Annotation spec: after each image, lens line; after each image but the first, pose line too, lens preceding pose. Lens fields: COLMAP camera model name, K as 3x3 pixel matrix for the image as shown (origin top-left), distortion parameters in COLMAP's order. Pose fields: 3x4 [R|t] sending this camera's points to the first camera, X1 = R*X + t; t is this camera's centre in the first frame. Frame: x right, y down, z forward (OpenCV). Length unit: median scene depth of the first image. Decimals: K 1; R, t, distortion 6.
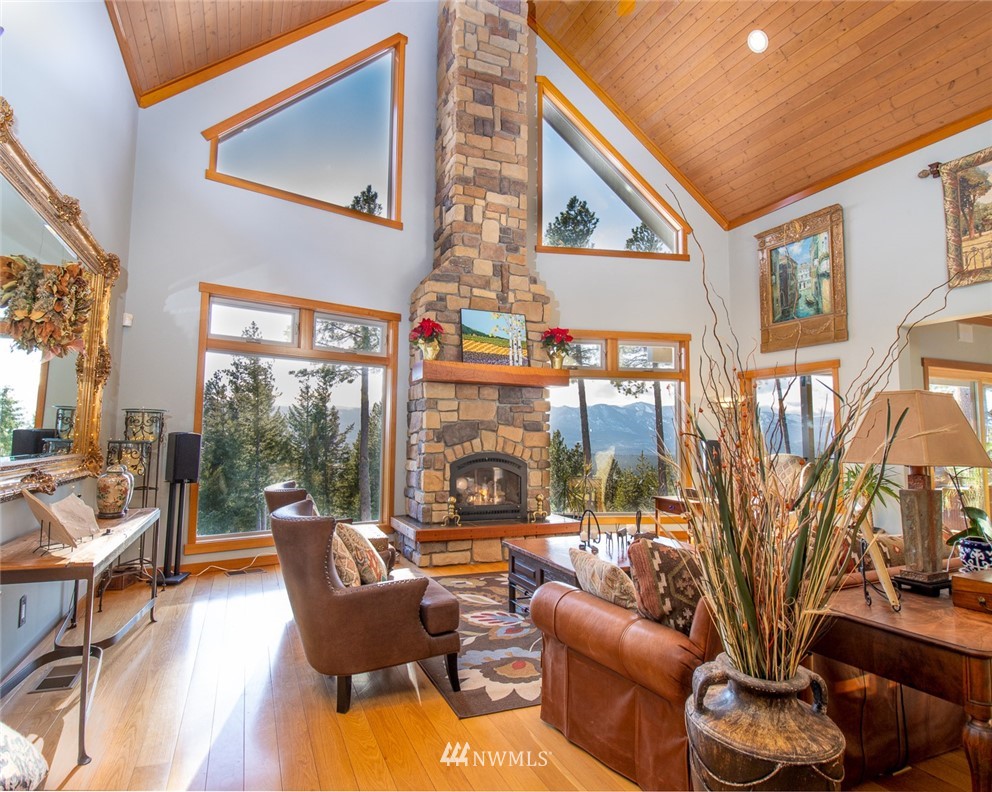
lens RADIAL K [[545.9, 0, 492.9], [0, 545.9, 390.7], [0, 0, 1]] dist [0.000241, -0.000564]
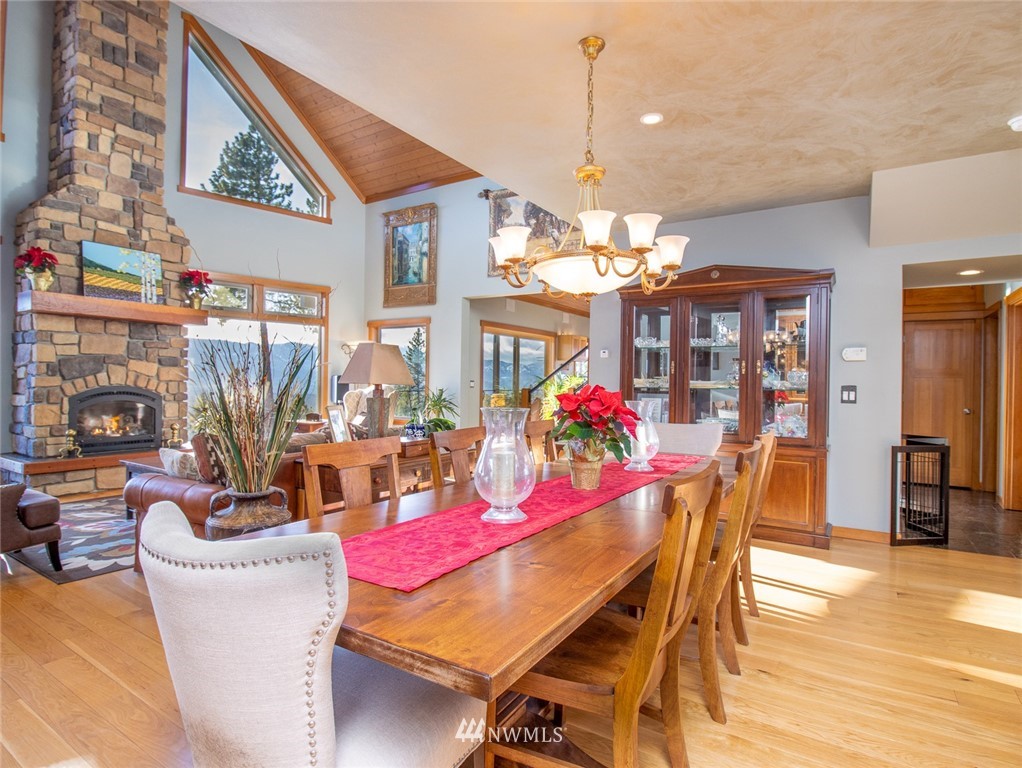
lens RADIAL K [[526.7, 0, 511.2], [0, 526.7, 379.0], [0, 0, 1]] dist [-0.001224, -0.011928]
pose [[0.828334, 0.000702, 0.560234, 0.053119], [-0.050950, 0.995950, 0.074084, -0.010832], [-0.557912, -0.089911, 0.825015, -0.224595]]
